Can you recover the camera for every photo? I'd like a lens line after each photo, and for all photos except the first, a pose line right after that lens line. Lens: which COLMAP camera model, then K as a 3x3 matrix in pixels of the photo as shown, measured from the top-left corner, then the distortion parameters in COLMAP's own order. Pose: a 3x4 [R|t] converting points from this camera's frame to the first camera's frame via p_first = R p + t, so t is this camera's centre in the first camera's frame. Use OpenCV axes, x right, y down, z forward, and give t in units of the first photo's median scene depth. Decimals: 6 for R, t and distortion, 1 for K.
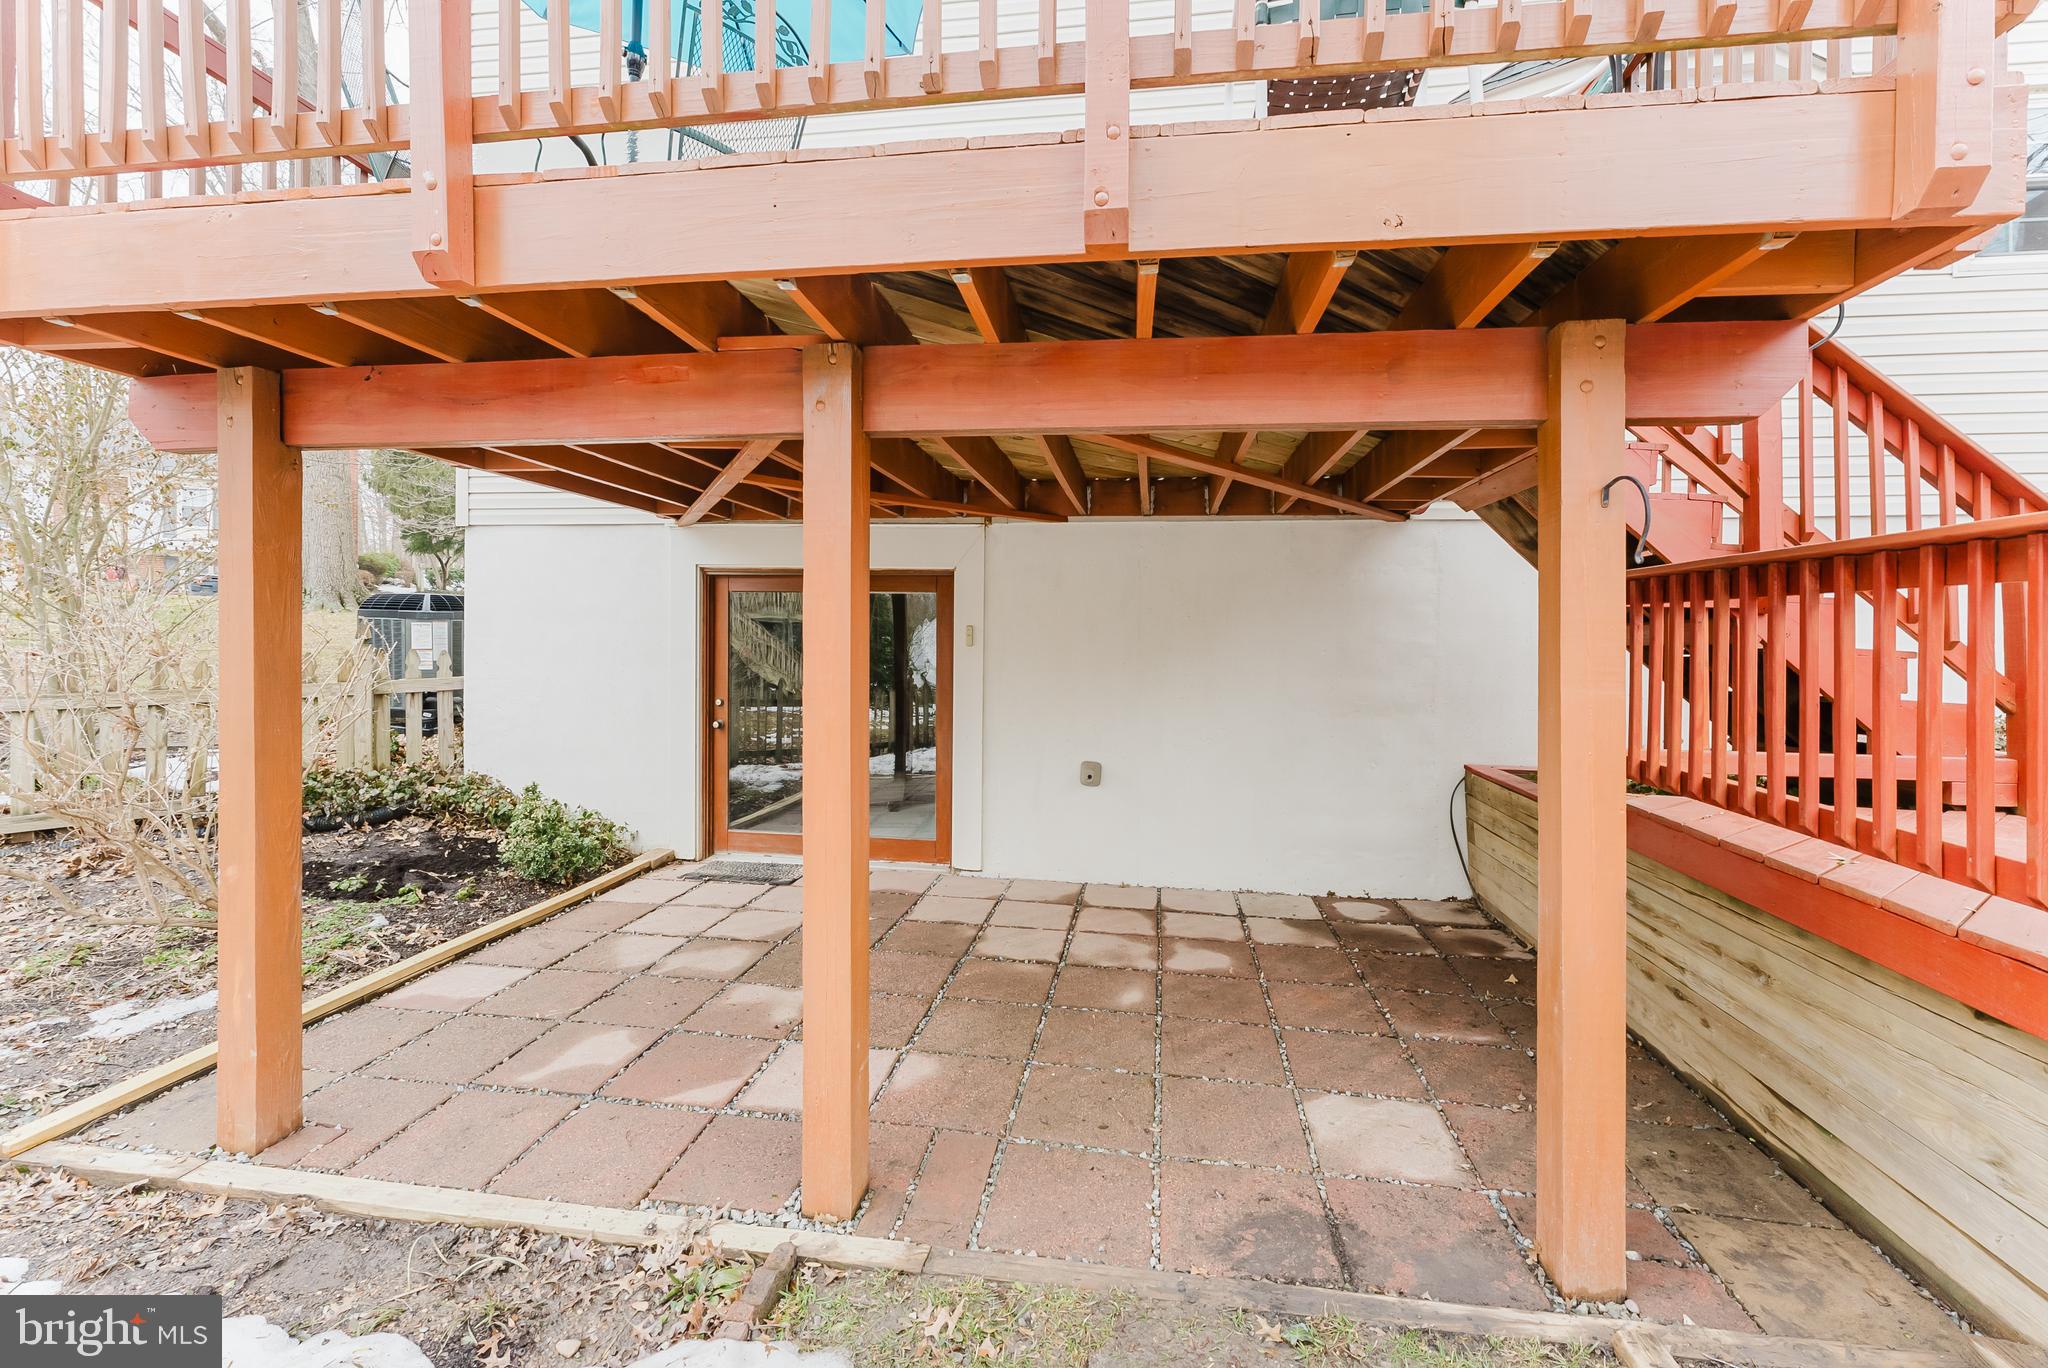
lens RADIAL K [[845.5, 0, 1043.3], [0, 845.5, 657.7], [0, 0, 1]] dist [0.002488, -0.000378]
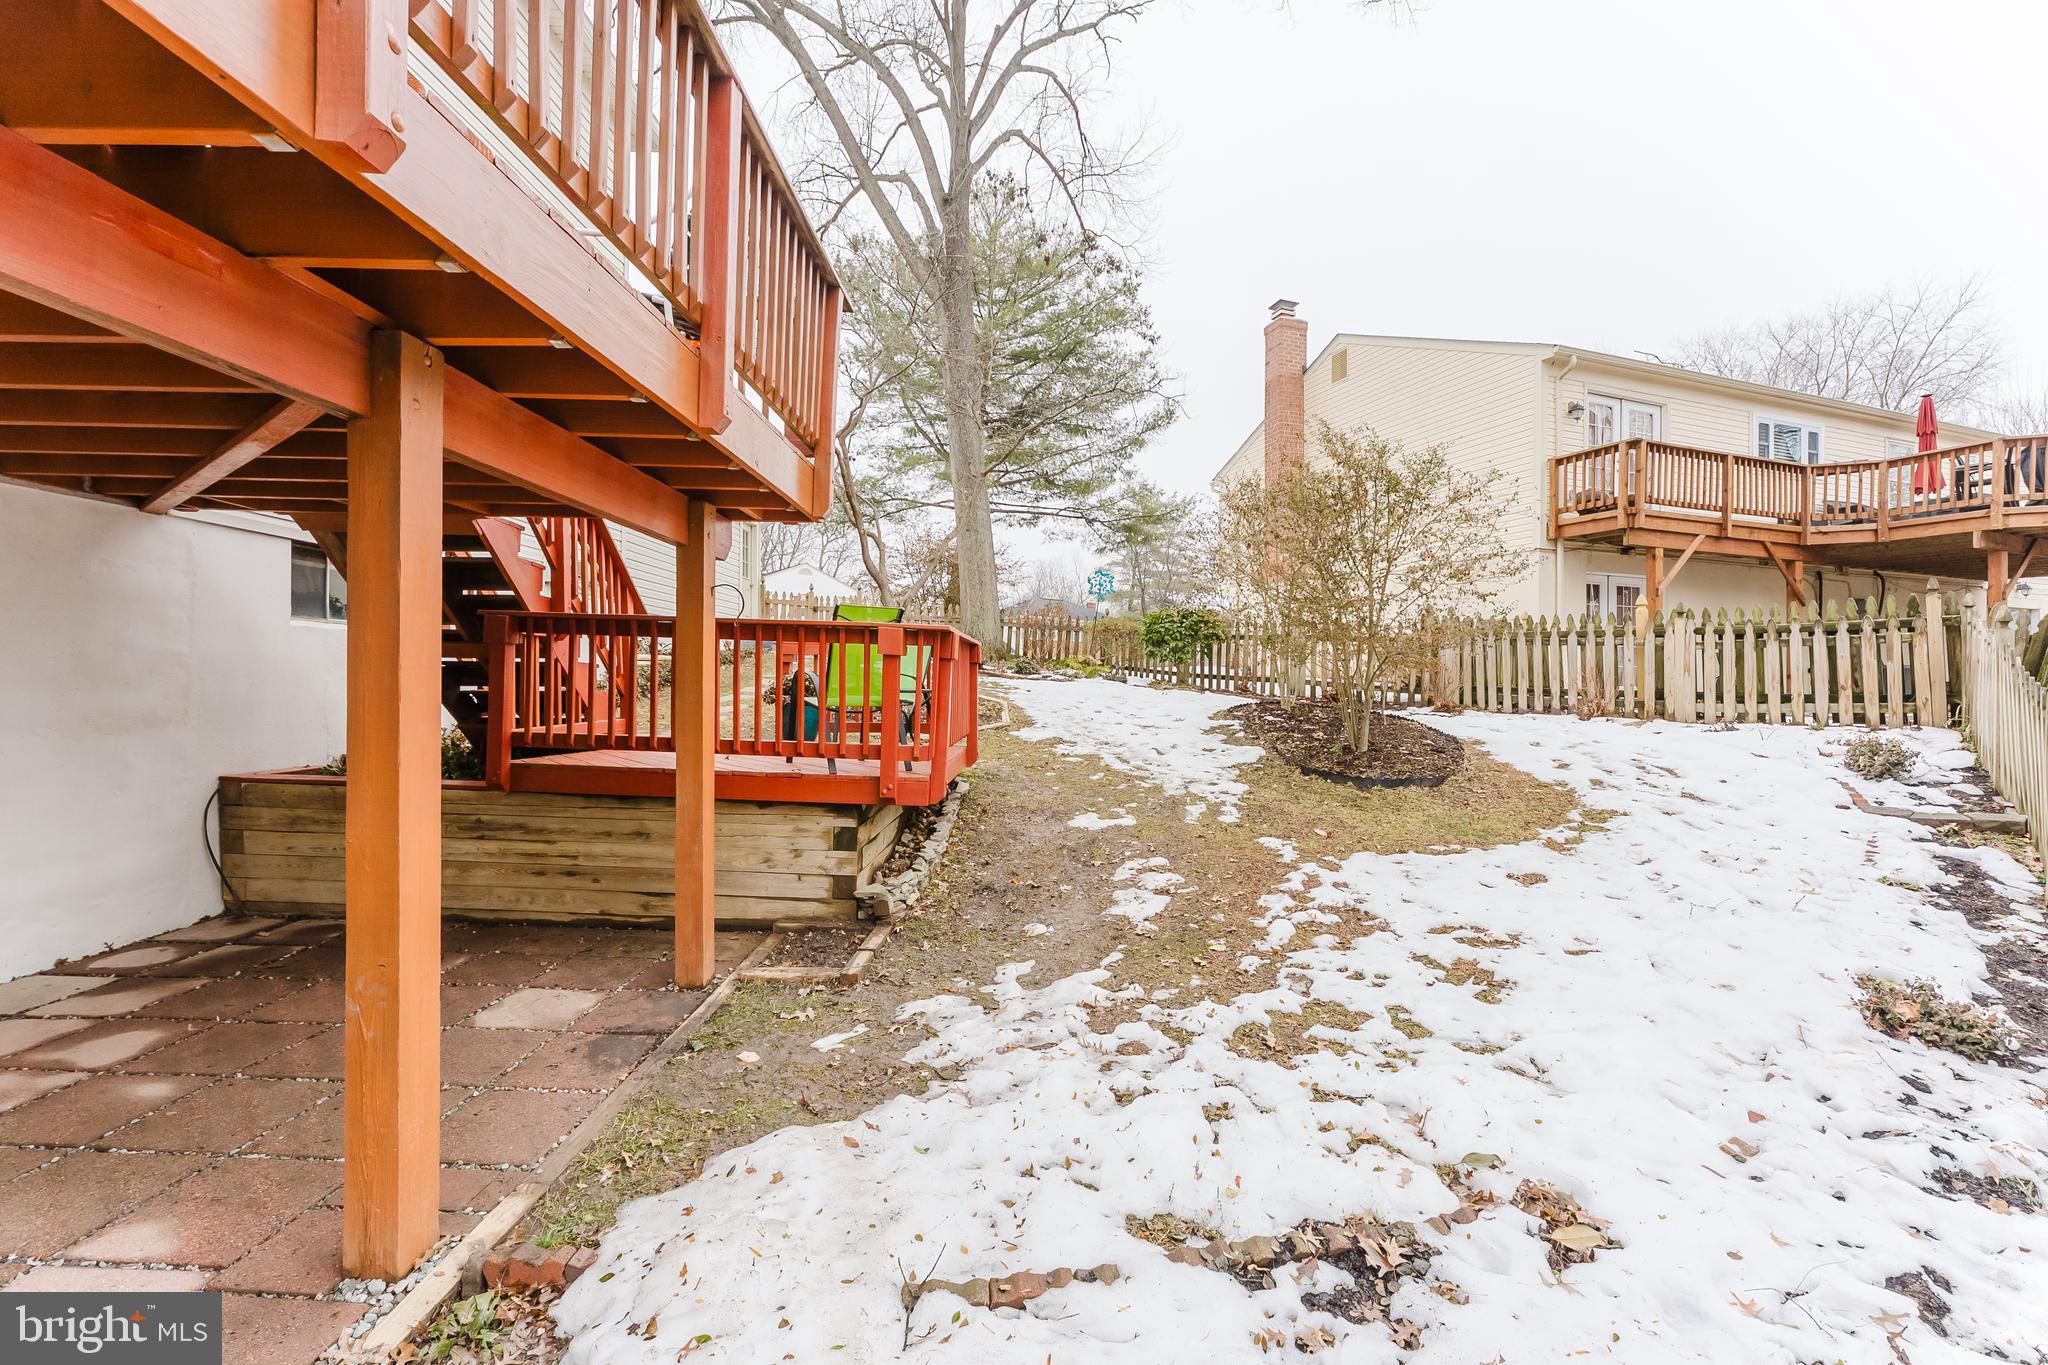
lens RADIAL K [[845.5, 0, 1025.0], [0, 845.5, 669.6], [0, 0, 1]] dist [0.002488, -0.000378]
pose [[-0.131305, -0.007752, 0.991312, -0.988457], [-0.004614, 0.999963, 0.007208, -0.013385], [-0.991331, -0.003628, -0.131336, 0.344407]]
